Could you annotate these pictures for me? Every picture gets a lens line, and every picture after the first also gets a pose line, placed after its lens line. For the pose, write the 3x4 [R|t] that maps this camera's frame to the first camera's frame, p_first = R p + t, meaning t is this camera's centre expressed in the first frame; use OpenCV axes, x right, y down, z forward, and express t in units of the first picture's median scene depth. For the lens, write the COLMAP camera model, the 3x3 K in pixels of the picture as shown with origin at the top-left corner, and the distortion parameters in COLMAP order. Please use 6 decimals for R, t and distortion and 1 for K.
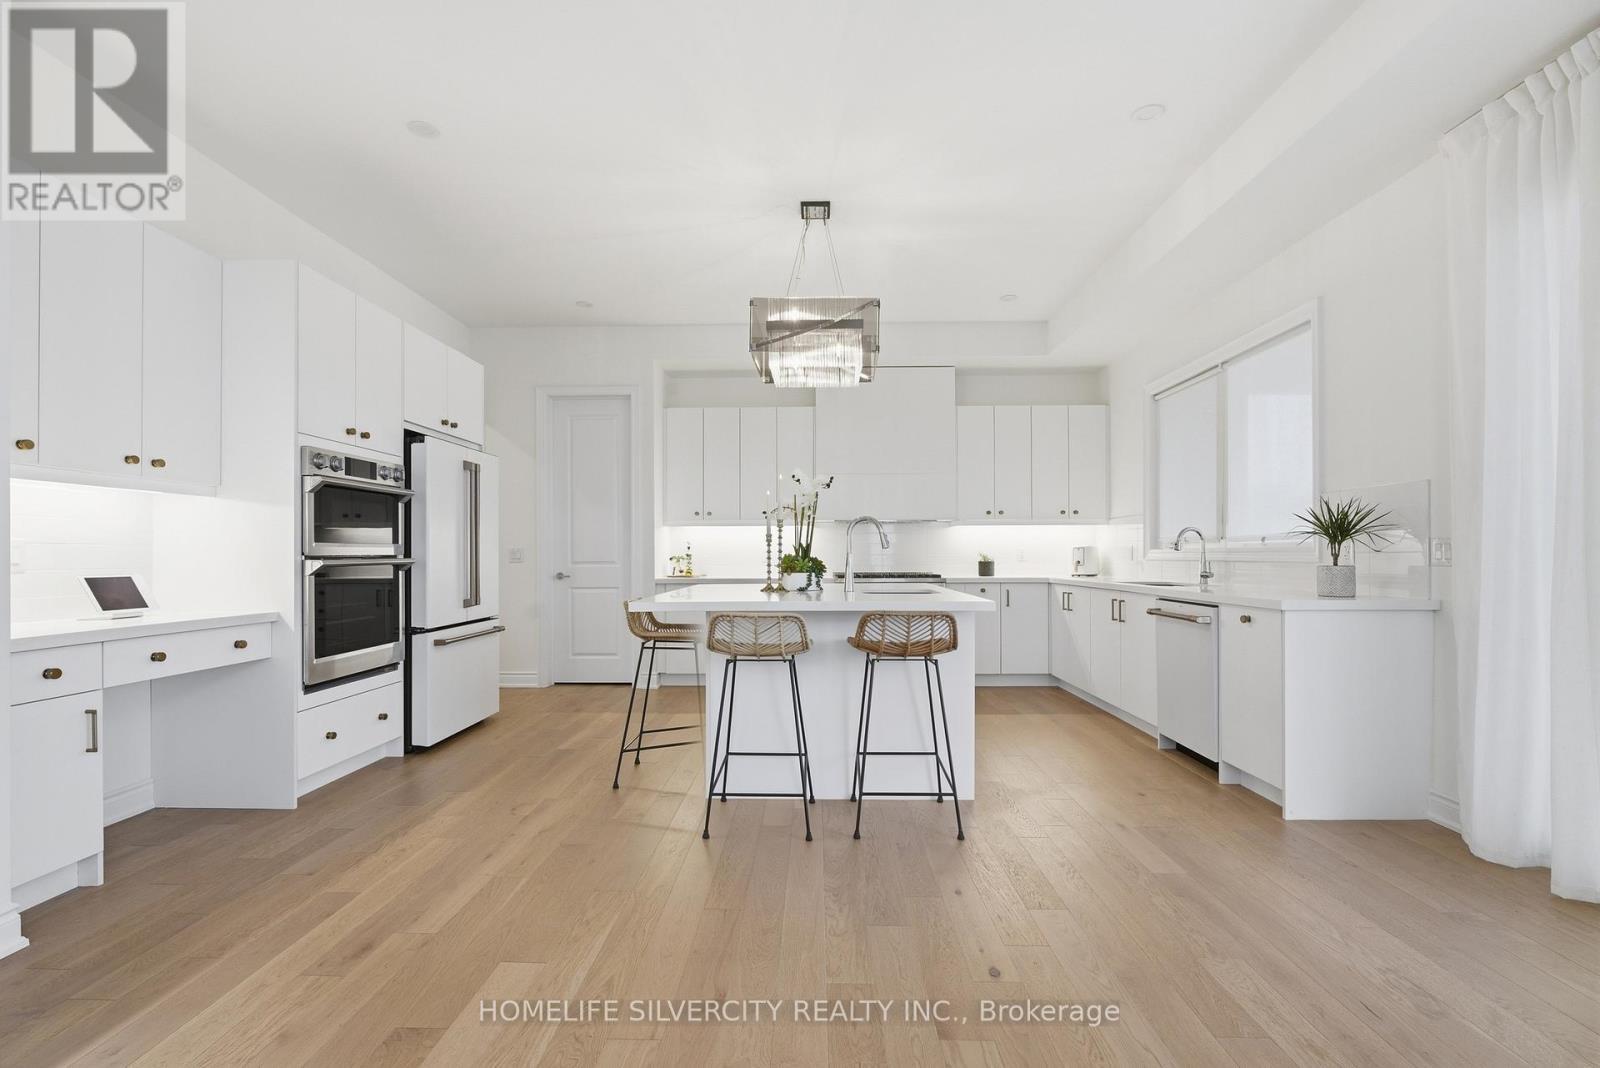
lens RADIAL K [[728.3, 0, 796.8], [0, 728.3, 546.5], [0, 0, 1]] dist [-0.003949, 0.000314]
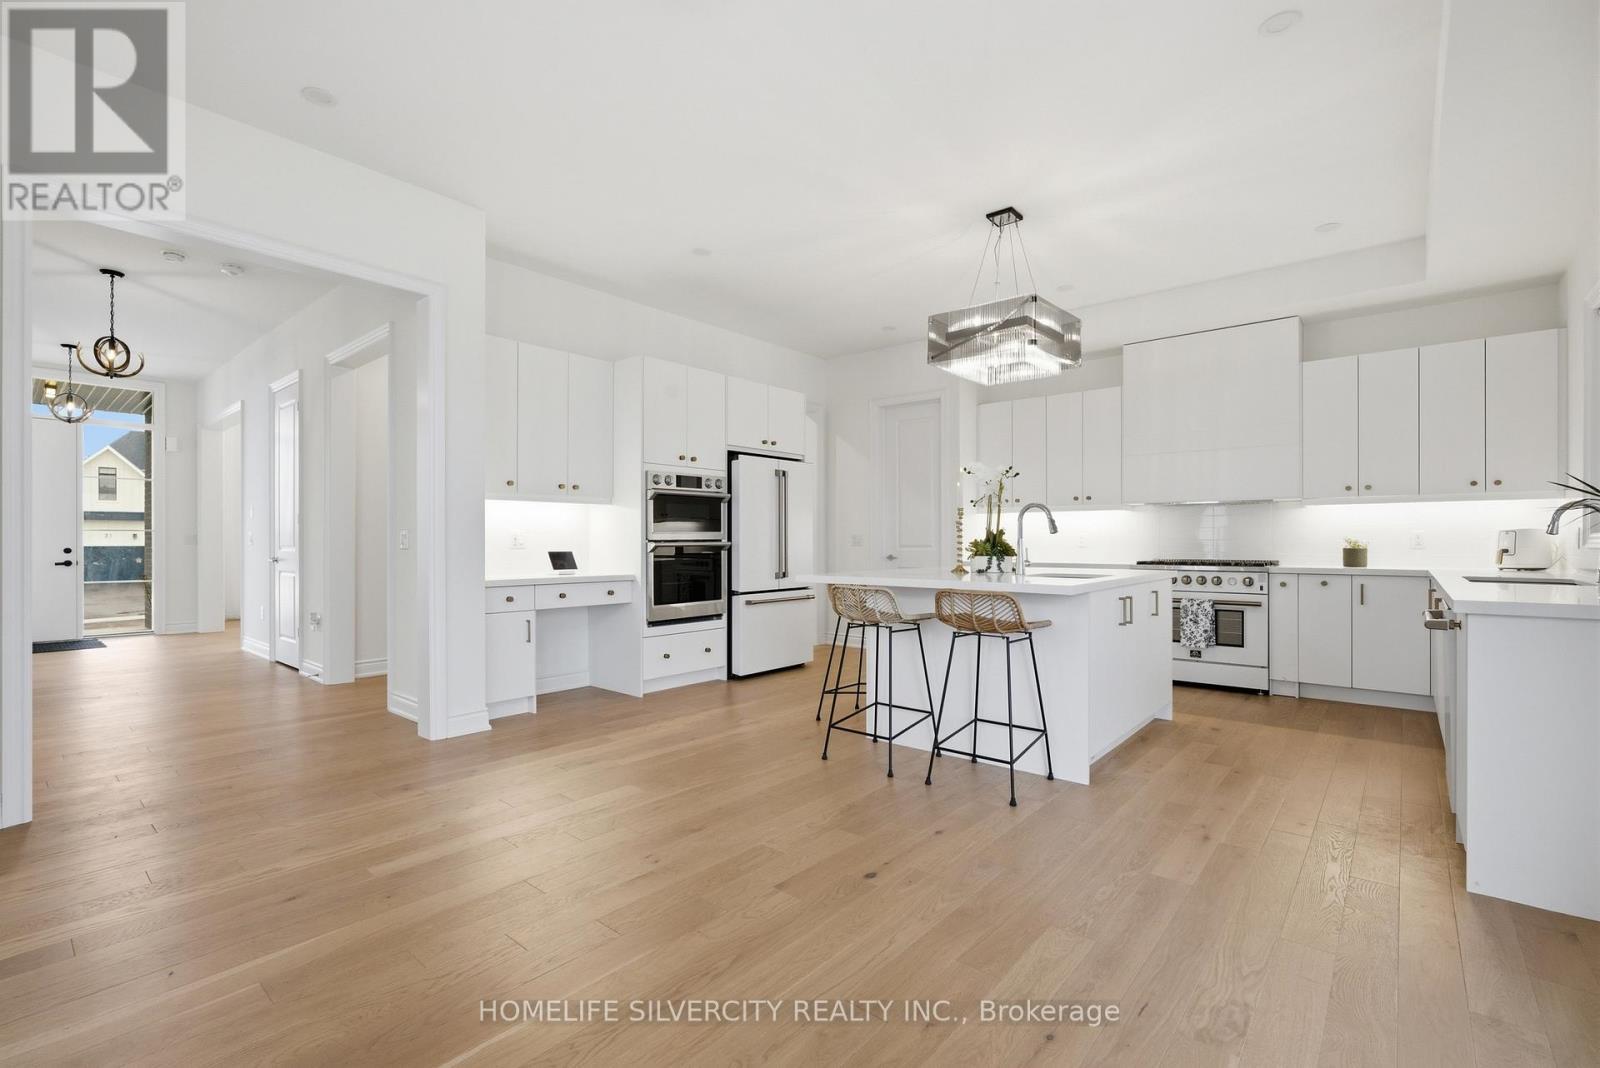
lens RADIAL K [[728.3, 0, 800.7], [0, 728.3, 532.2], [0, 0, 1]] dist [-0.003949, 0.000314]
pose [[0.775525, -0.004740, -0.631299, 0.486408], [0.005650, 0.999984, -0.000568, -0.000829], [0.631291, -0.003126, 0.775539, -0.019395]]
